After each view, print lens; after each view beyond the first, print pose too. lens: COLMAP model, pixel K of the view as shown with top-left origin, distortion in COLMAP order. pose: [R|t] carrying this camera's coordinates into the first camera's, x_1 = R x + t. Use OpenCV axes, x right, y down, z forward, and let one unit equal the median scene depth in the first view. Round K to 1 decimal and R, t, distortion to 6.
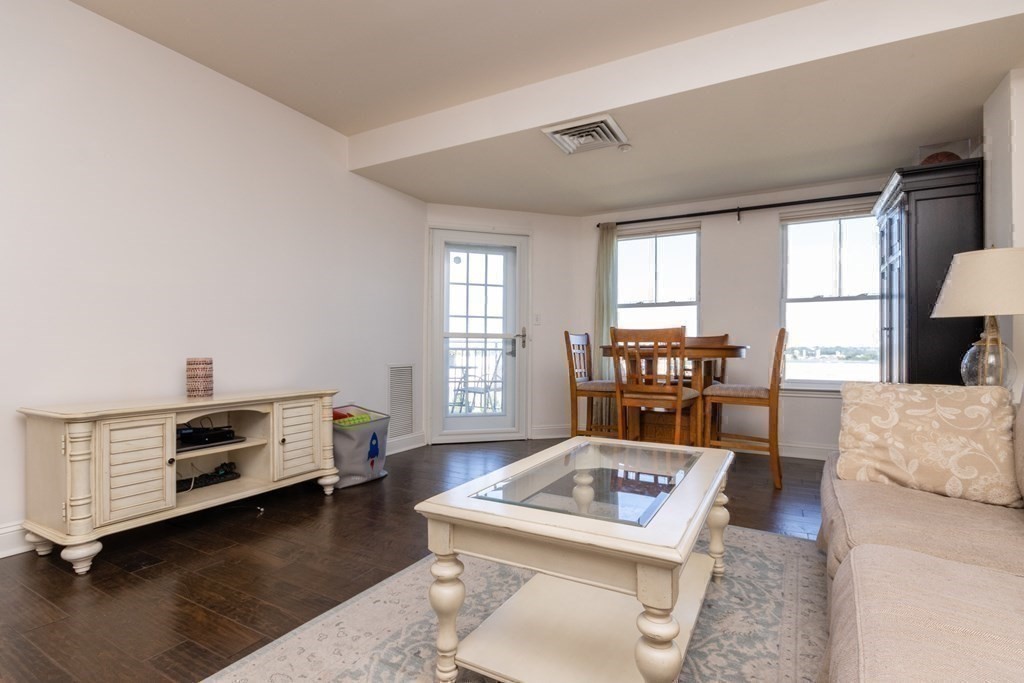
lens RADIAL K [[476.2, 0, 543.1], [0, 476.2, 348.8], [0, 0, 1]] dist [-0.004210, -0.003421]
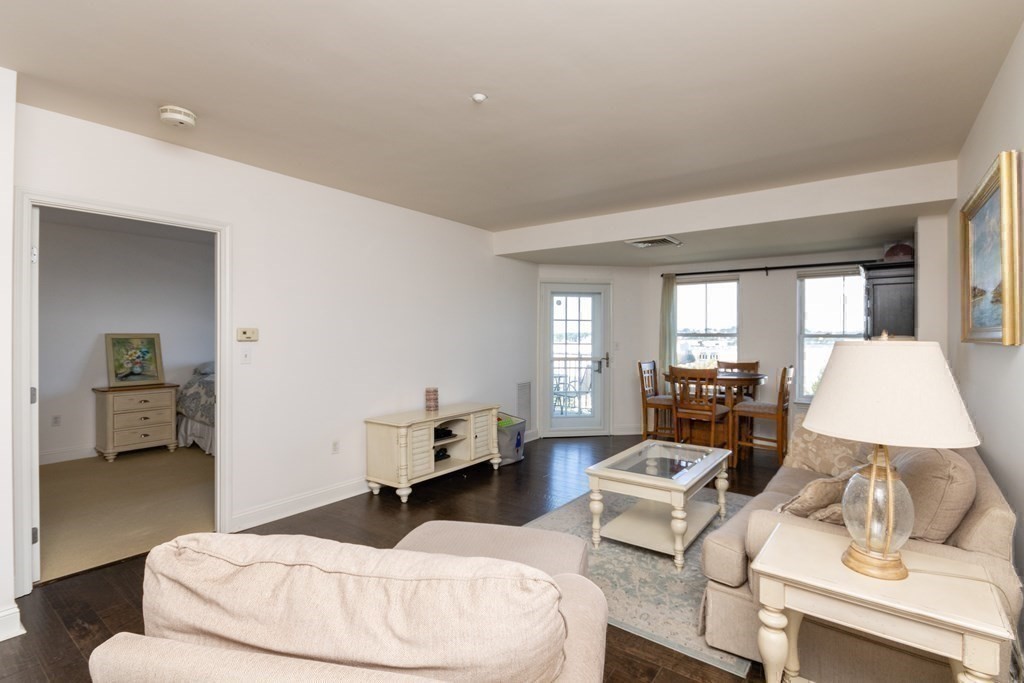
lens RADIAL K [[476.2, 0, 556.5], [0, 476.2, 313.3], [0, 0, 1]] dist [-0.004210, -0.003421]
pose [[0.993325, -0.005989, -0.115191, -0.037657], [0.000727, 0.998956, -0.045666, -0.128390], [0.115345, 0.045278, 0.992293, -0.518486]]
